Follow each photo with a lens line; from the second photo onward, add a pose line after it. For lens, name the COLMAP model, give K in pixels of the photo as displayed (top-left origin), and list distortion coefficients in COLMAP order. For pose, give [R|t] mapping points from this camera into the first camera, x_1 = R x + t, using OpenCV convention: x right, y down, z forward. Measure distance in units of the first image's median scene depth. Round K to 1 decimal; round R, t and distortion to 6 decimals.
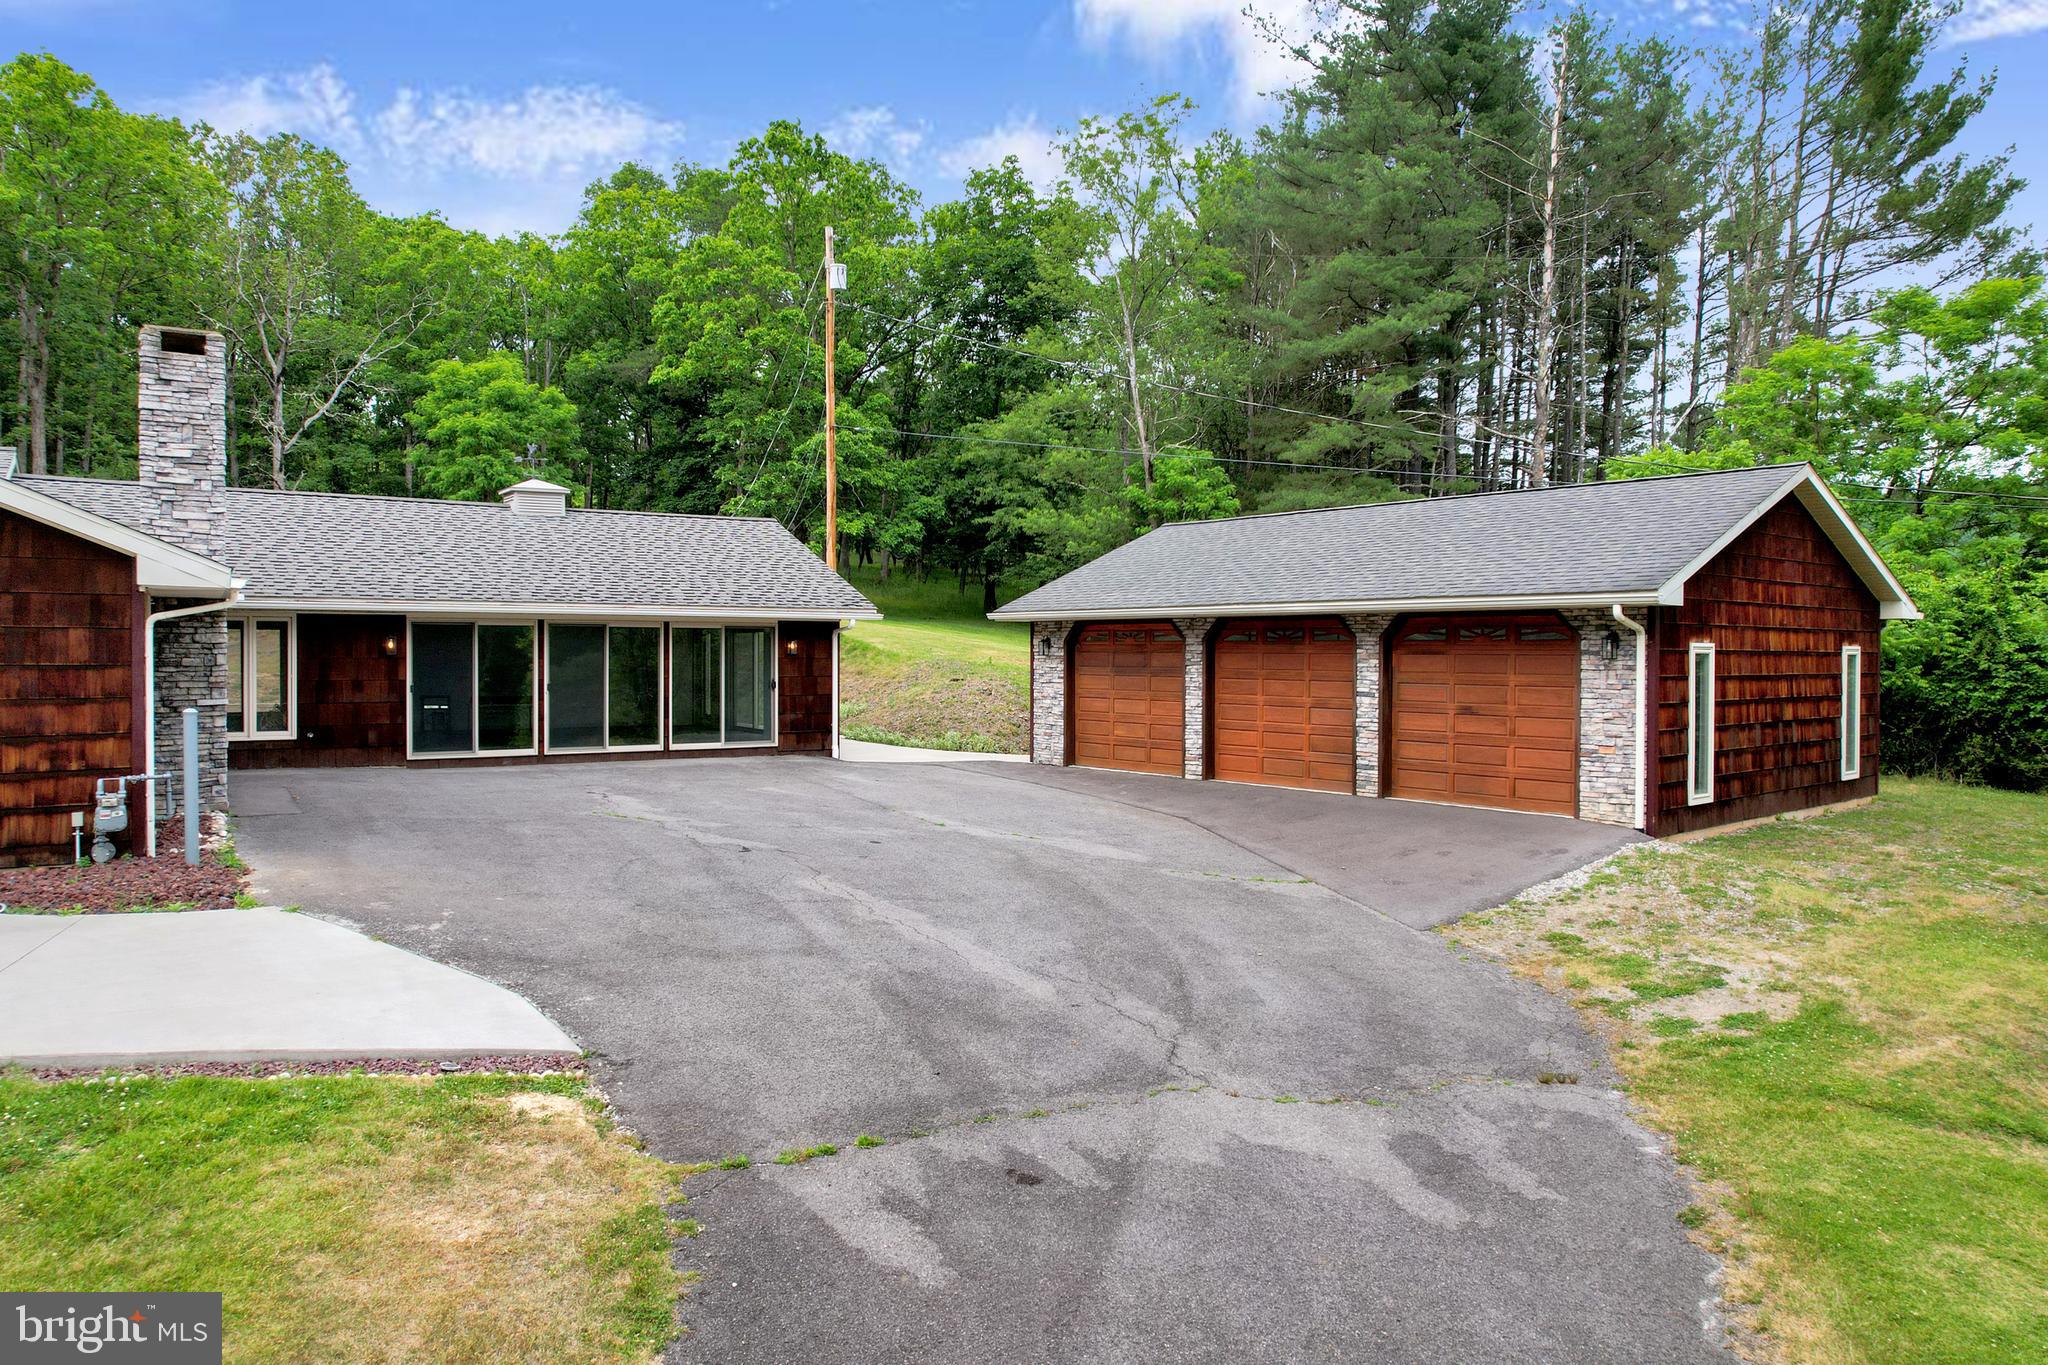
lens RADIAL K [[1335.7, 0, 1039.9], [0, 1335.7, 658.1], [0, 0, 1]] dist [-0.073851, 0.066974]
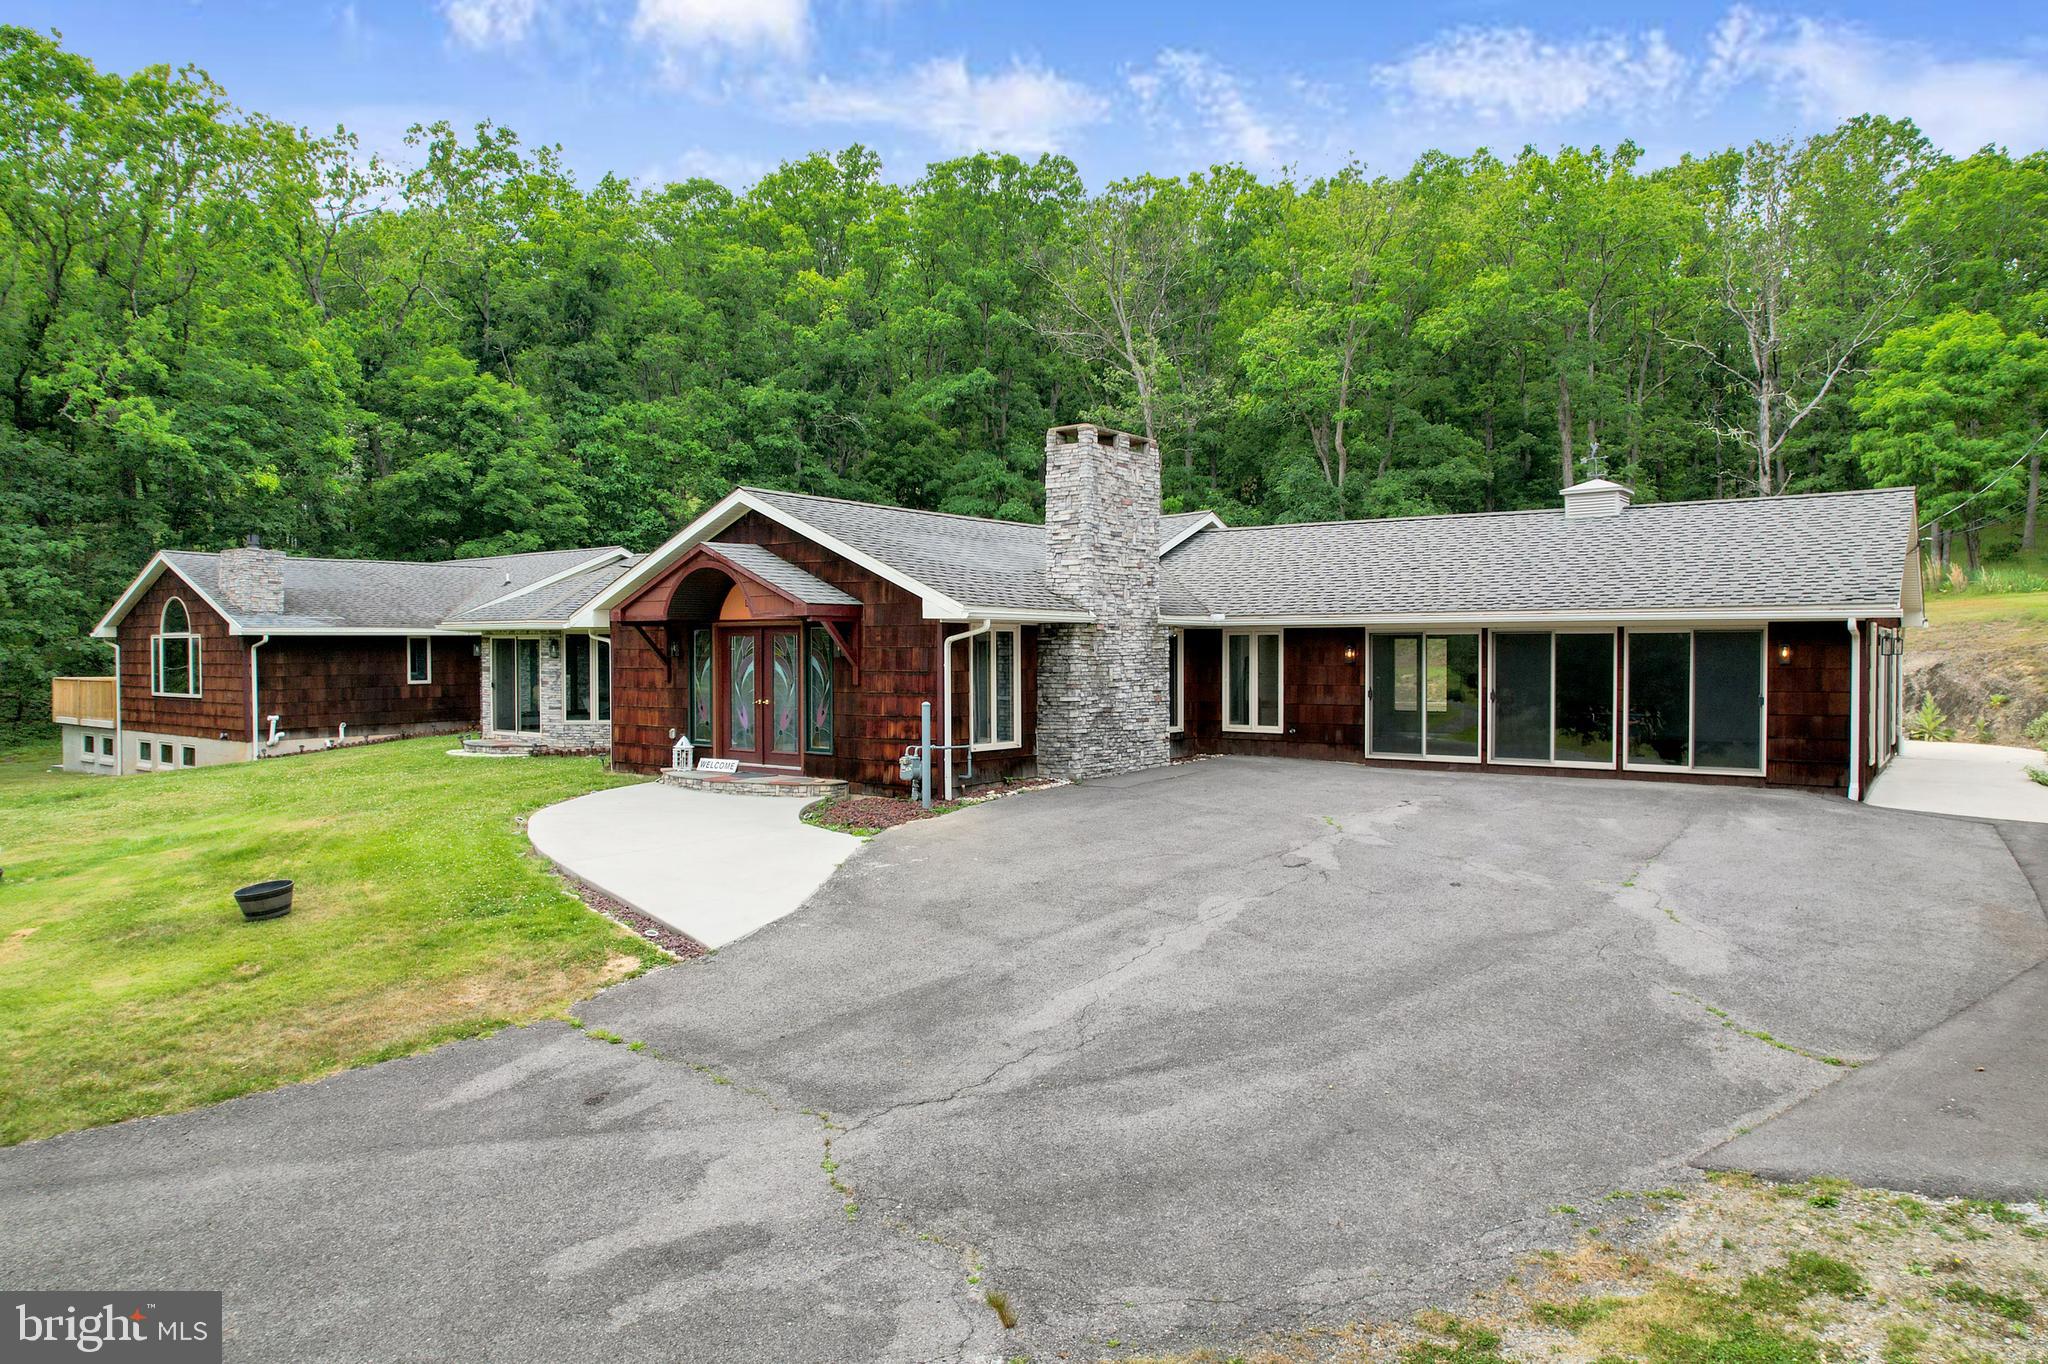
lens RADIAL K [[1335.7, 0, 1027.0], [0, 1335.7, 671.2], [0, 0, 1]] dist [-0.073851, 0.066974]
pose [[0.330657, 0.010460, -0.943693, 0.446657], [-0.001754, 0.999944, 0.010469, -0.006503], [0.943749, -0.001806, 0.330657, 0.341385]]
